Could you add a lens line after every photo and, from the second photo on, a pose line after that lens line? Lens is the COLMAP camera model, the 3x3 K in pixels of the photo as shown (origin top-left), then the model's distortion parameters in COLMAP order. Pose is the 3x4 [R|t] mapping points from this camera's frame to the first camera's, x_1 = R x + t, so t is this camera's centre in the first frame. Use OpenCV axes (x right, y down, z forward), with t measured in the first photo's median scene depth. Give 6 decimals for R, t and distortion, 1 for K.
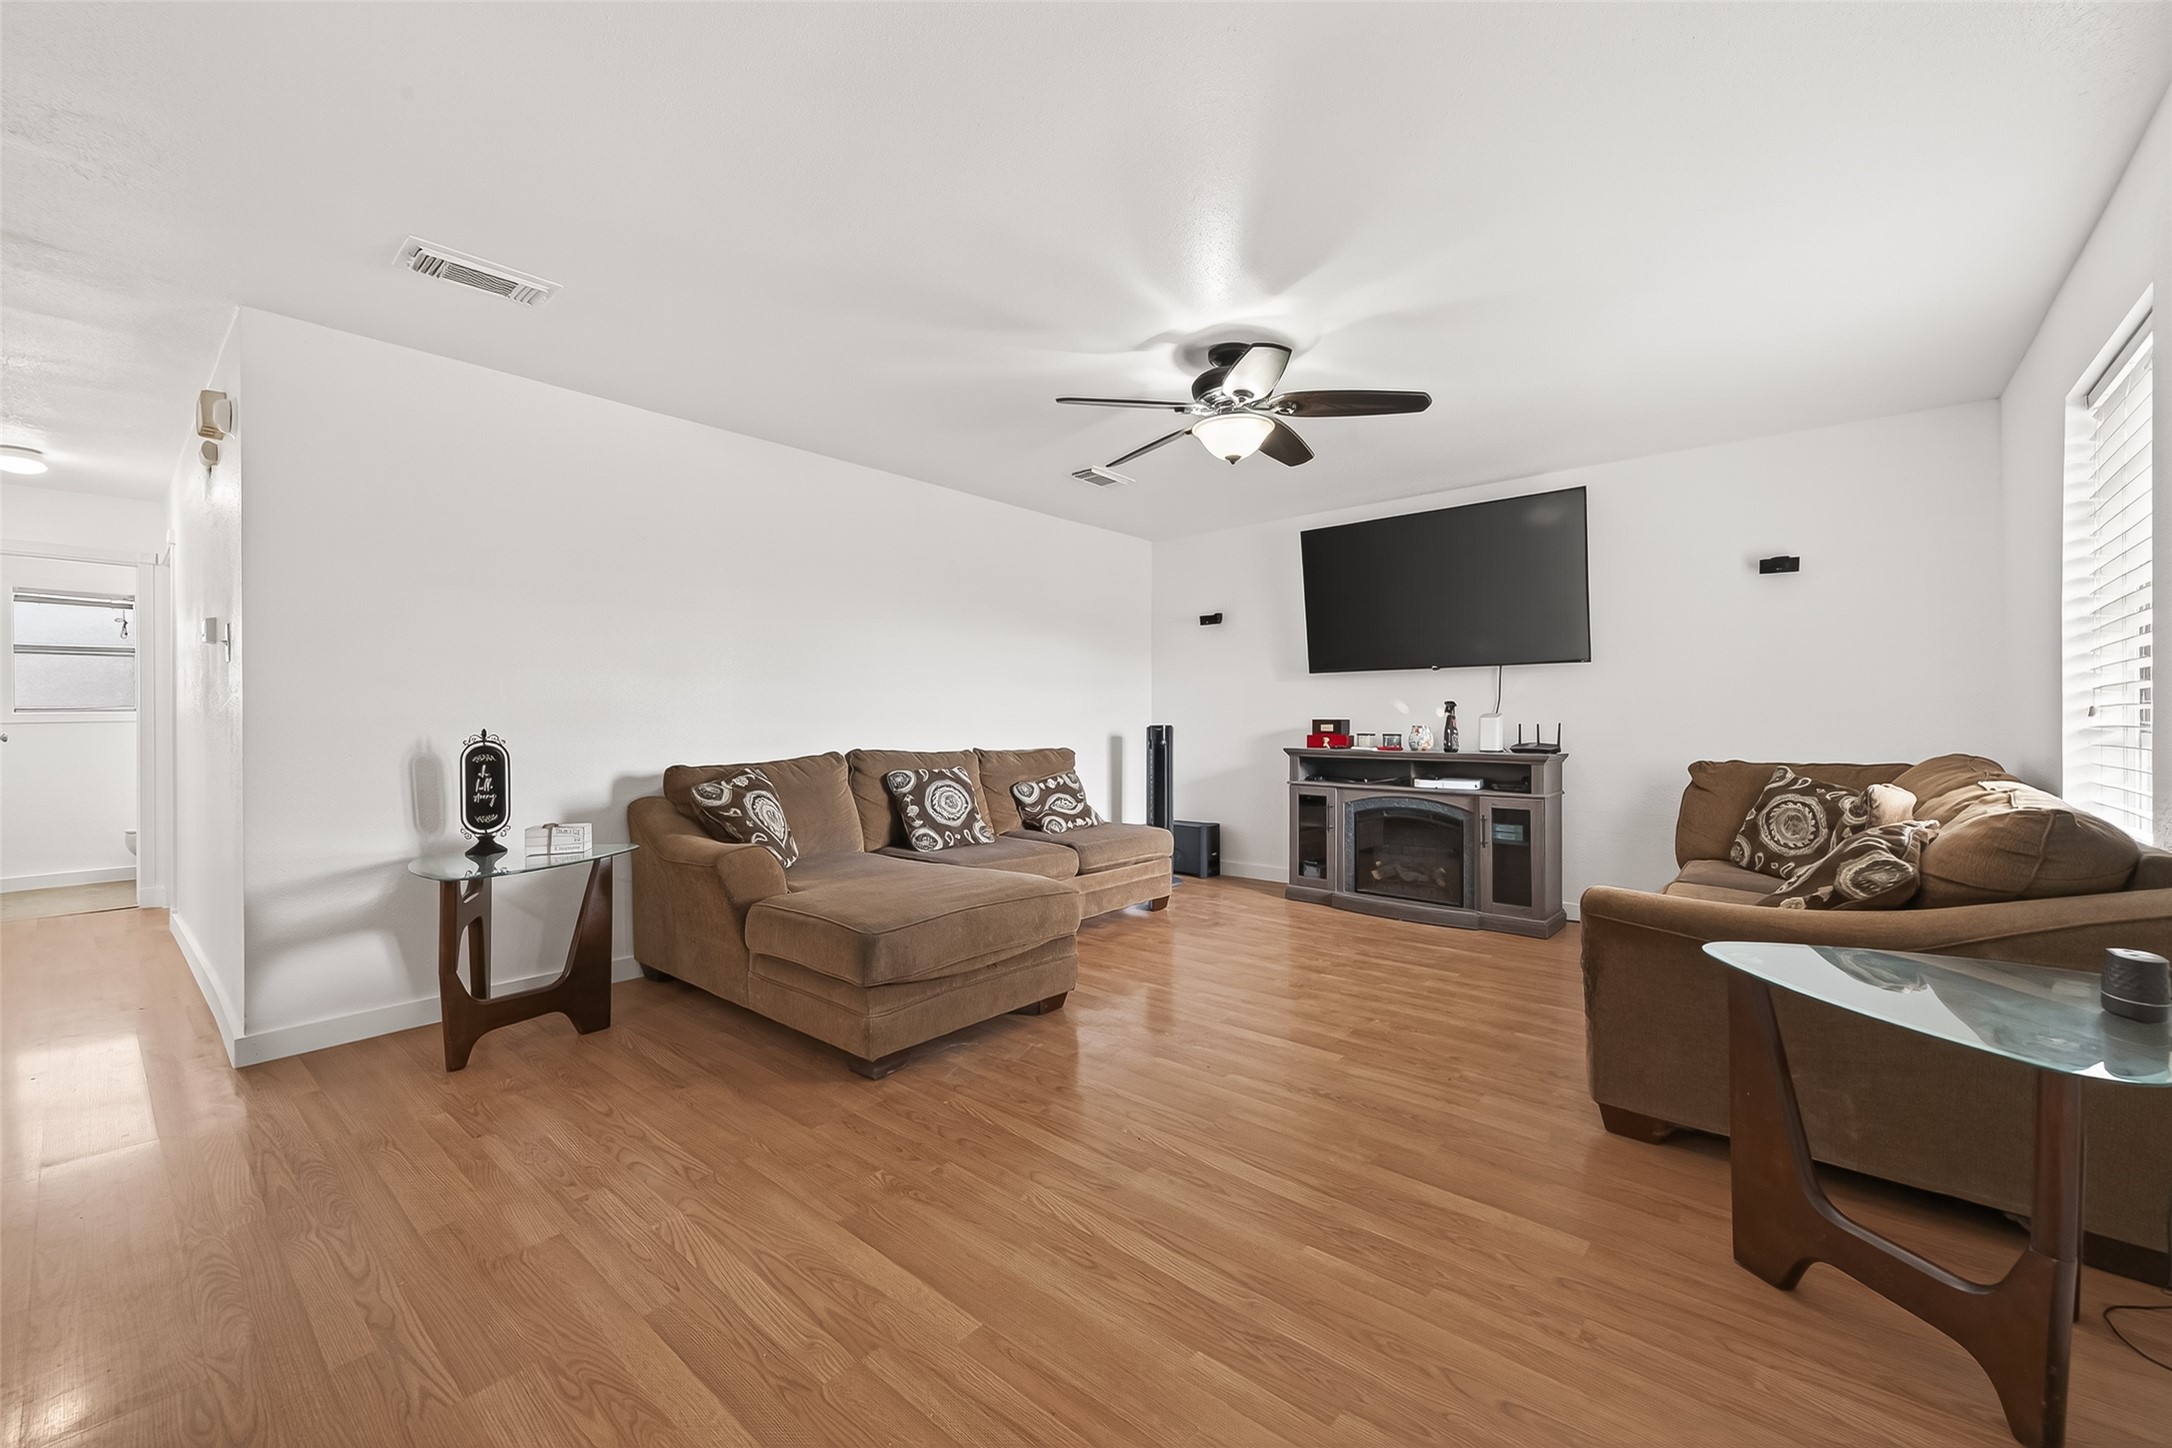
lens RADIAL K [[857.0, 0, 1090.4], [0, 857.0, 724.7], [0, 0, 1]] dist [0.007684, -0.001565]
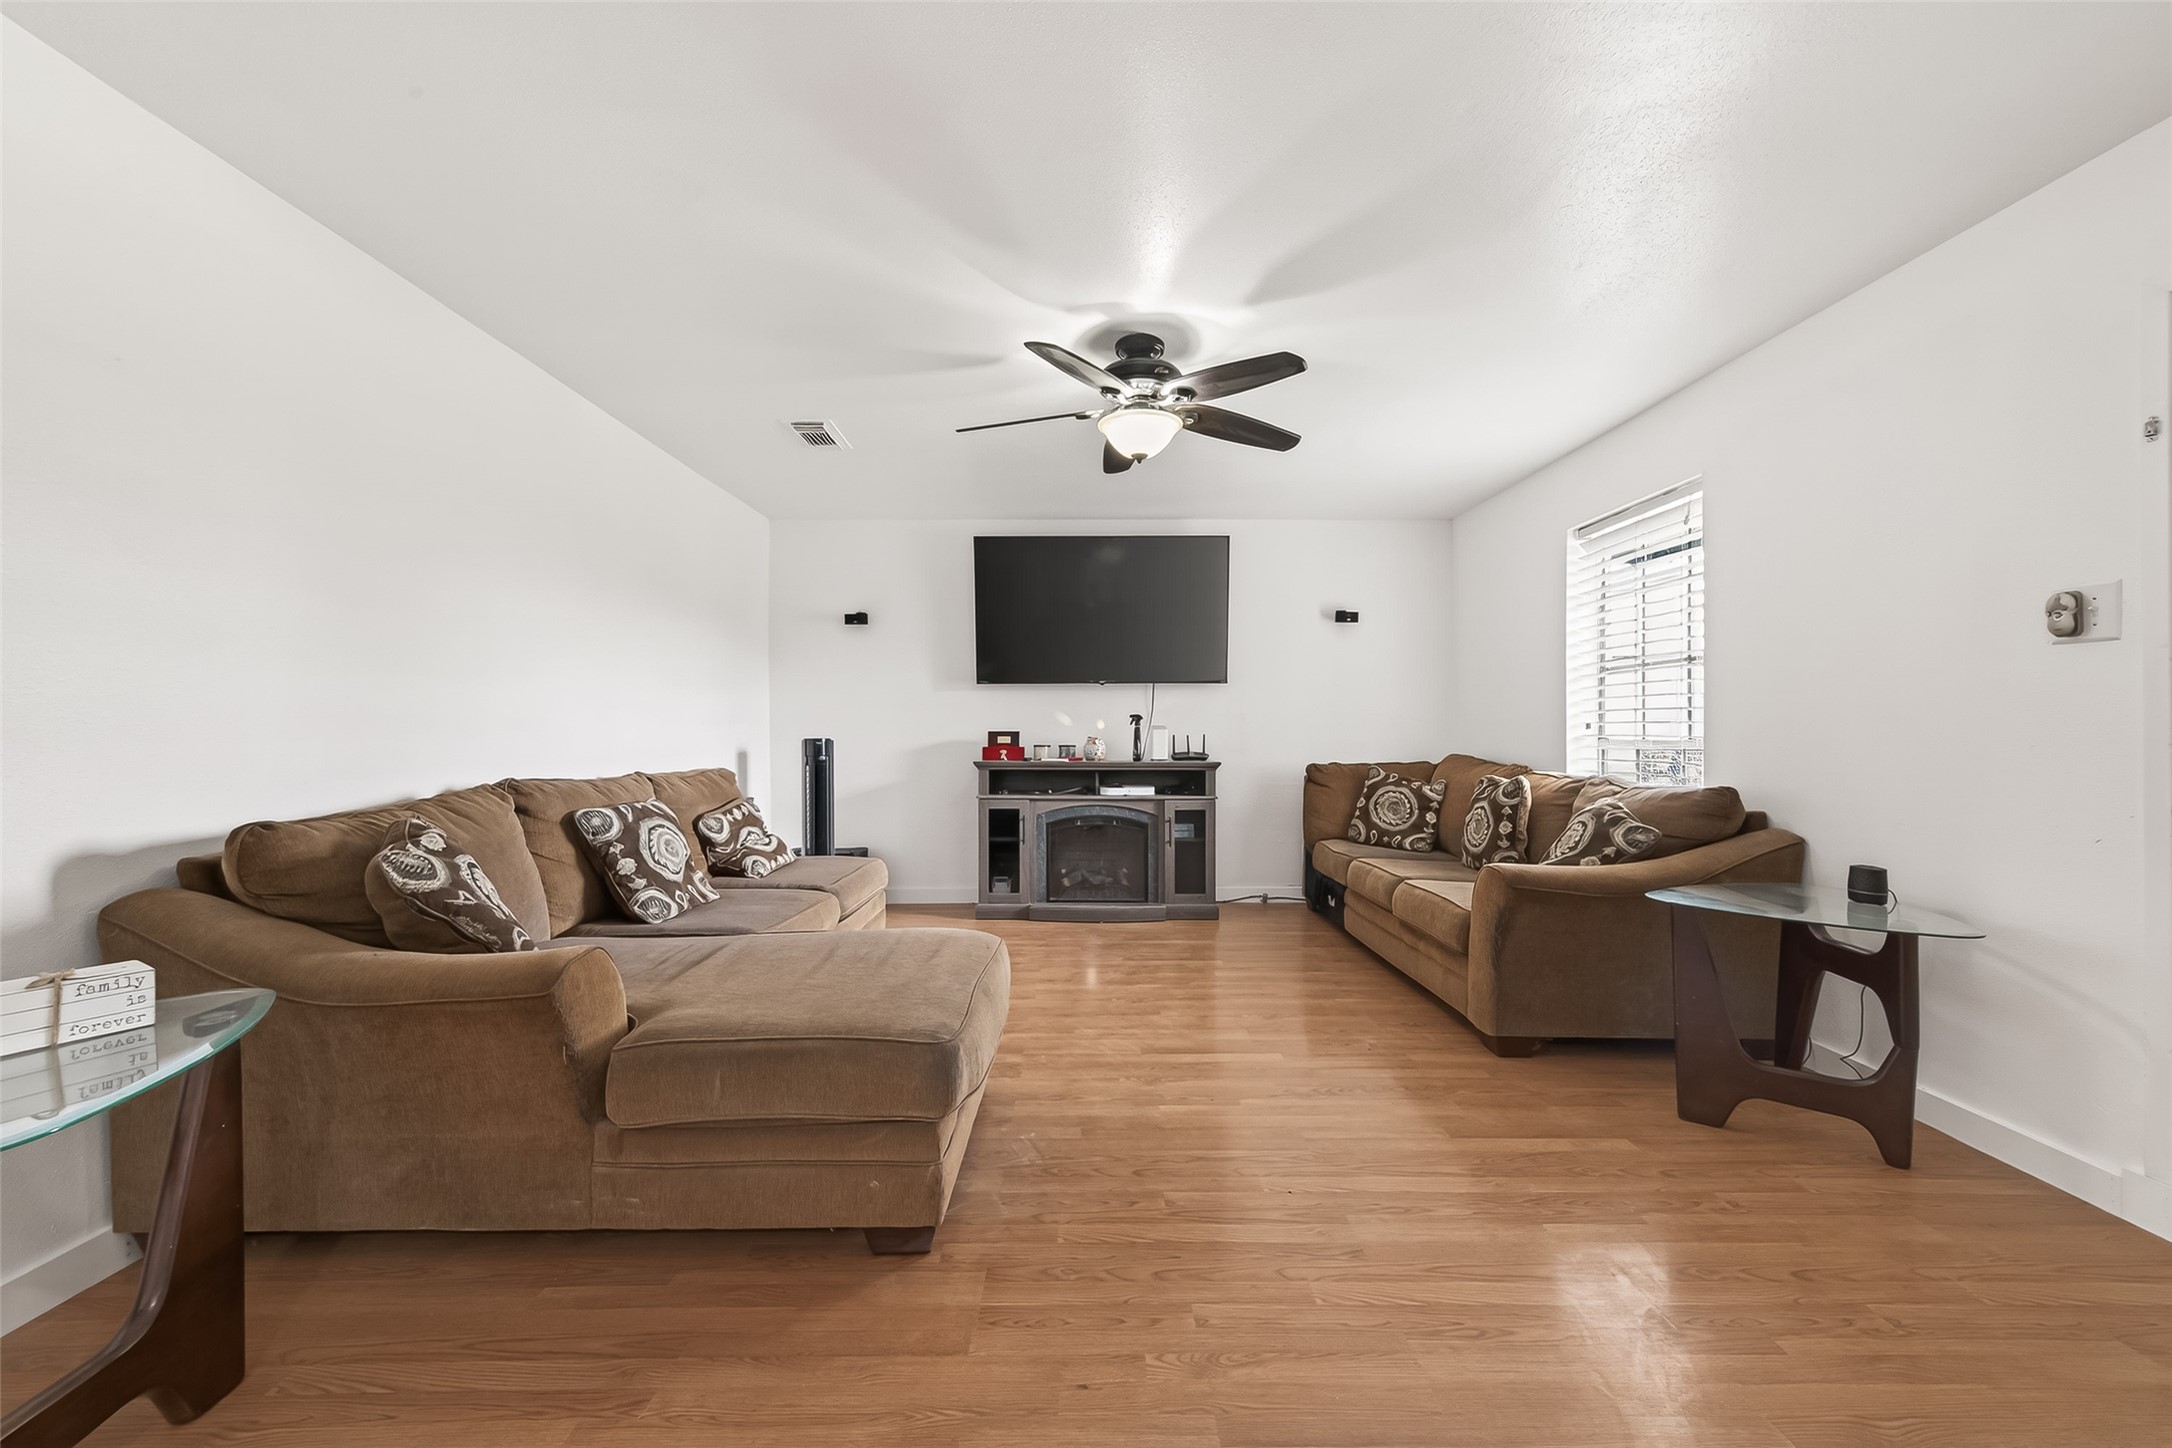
lens RADIAL K [[857.0, 0, 1085.0], [0, 857.0, 736.2], [0, 0, 1]] dist [0.007684, -0.001565]
pose [[0.755538, -0.004186, 0.655092, -0.401166], [0.004216, 0.999990, 0.001527, -0.002431], [-0.655091, 0.001608, 0.755548, 0.258057]]
